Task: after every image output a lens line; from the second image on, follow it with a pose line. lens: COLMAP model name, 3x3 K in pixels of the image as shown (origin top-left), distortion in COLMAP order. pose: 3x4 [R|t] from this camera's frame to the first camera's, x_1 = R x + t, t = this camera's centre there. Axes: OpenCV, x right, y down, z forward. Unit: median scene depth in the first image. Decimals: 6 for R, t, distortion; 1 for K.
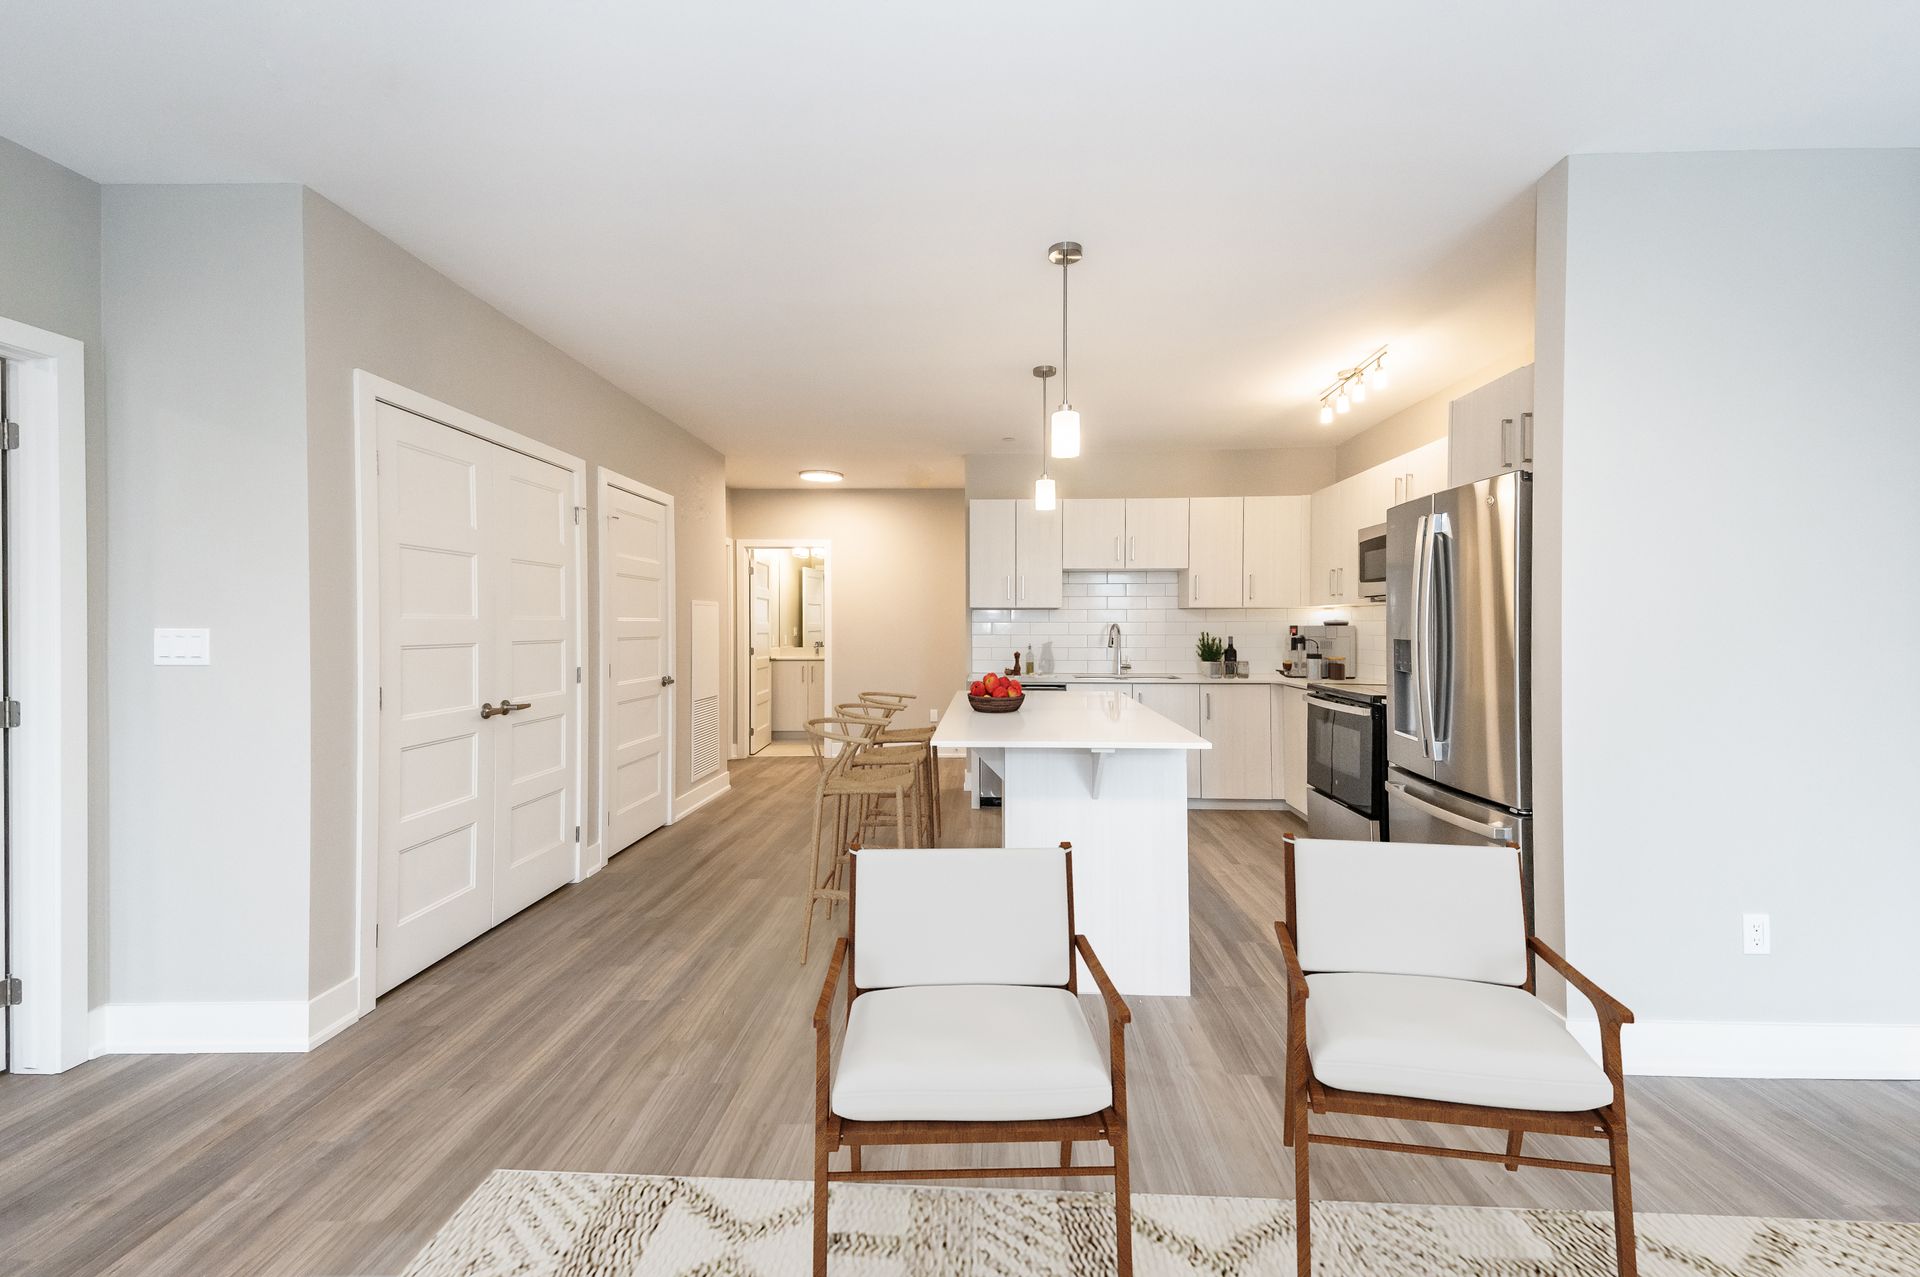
lens RADIAL K [[762.4, 0, 960.0], [0, 762.4, 638.5], [0, 0, 1]] dist [0.064546, -0.019741]
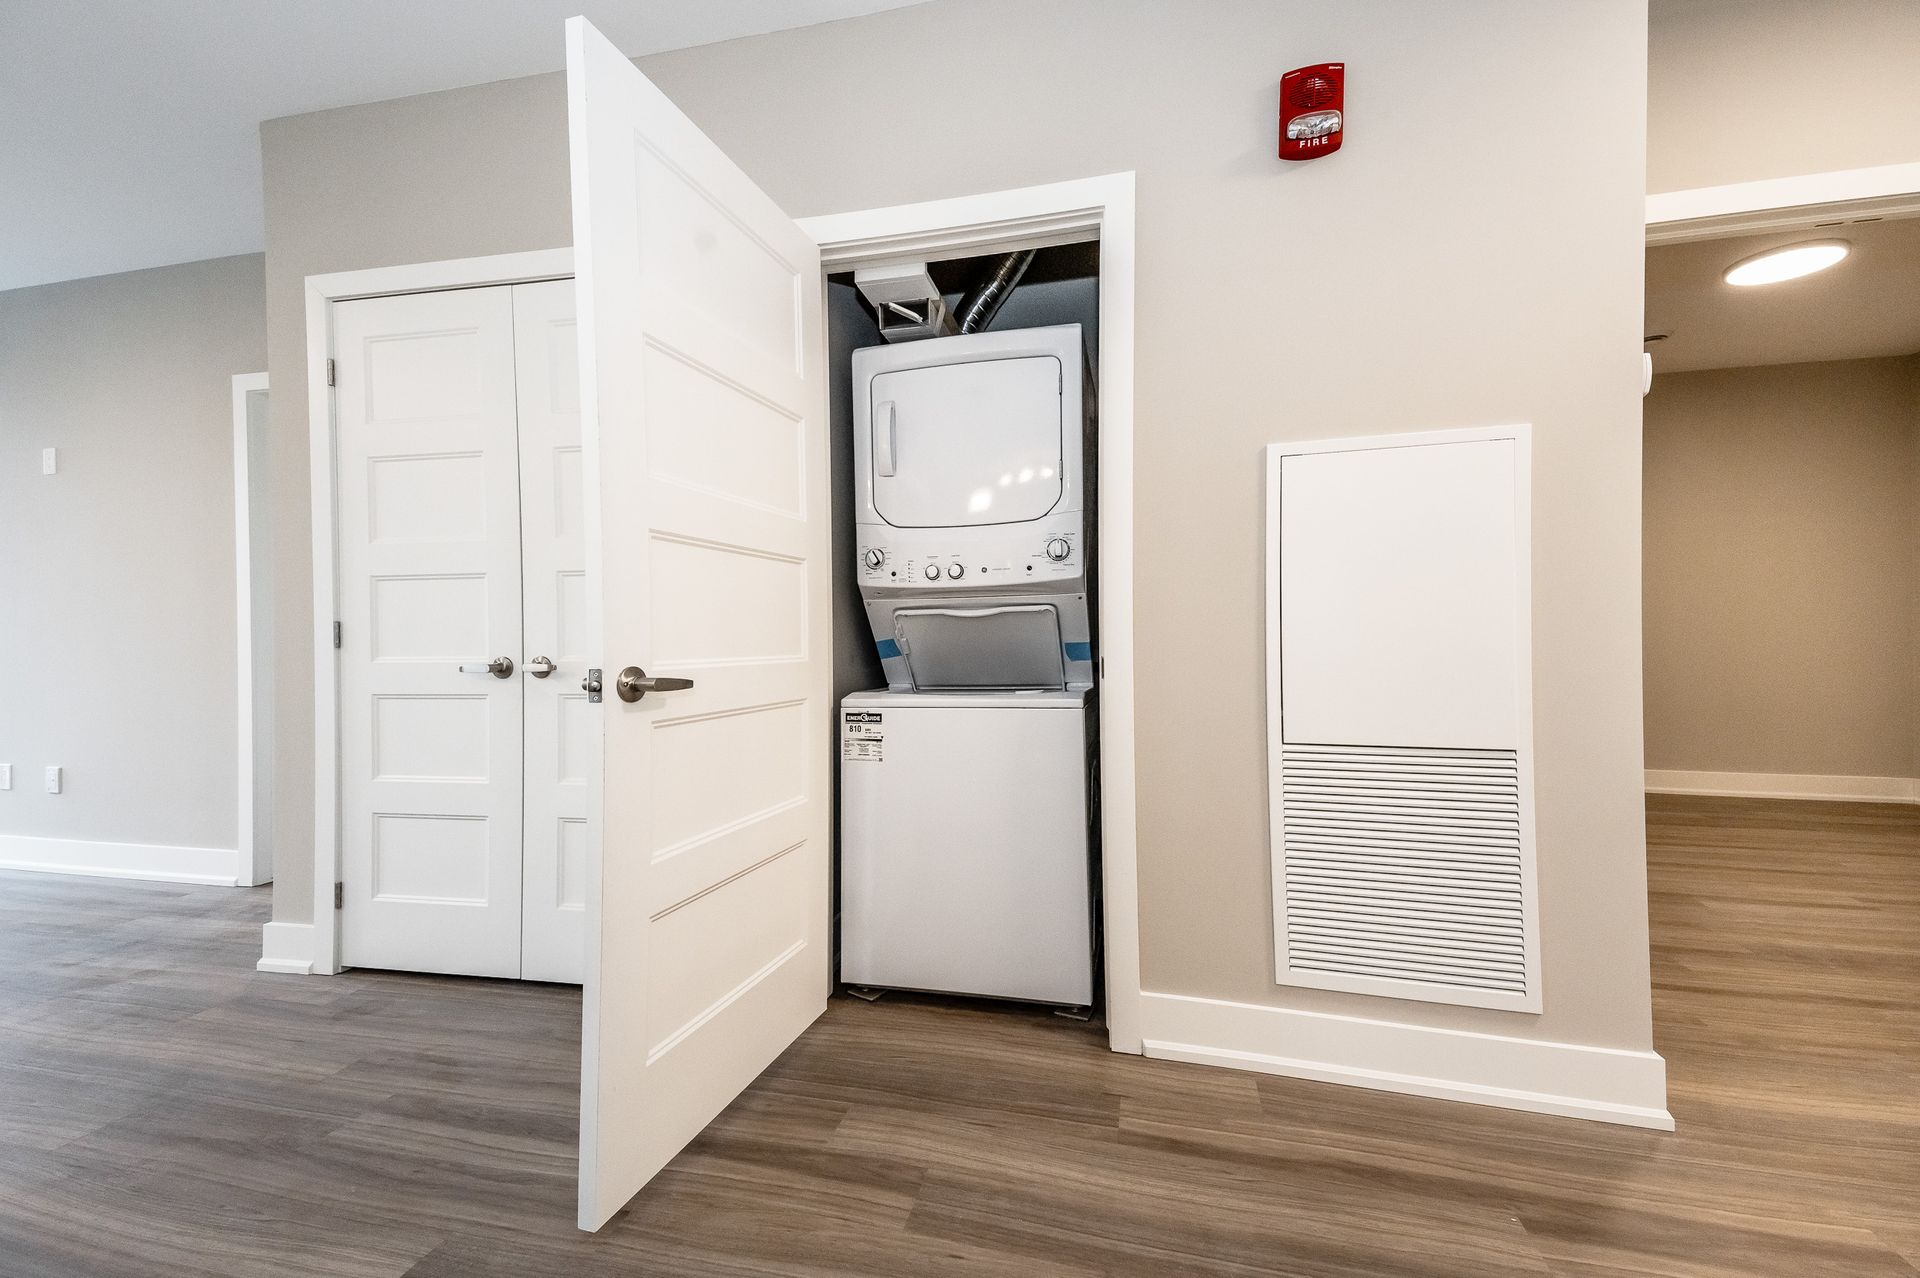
lens RADIAL K [[762.4, 0, 960.0], [0, 762.4, 639.0], [0, 0, 1]] dist [0.064546, -0.019741]
pose [[-0.175896, 0.028540, -0.983995, 0.021155], [-0.008123, 0.999504, 0.030442, 0.038942], [0.984375, 0.013348, -0.175577, 1.606237]]
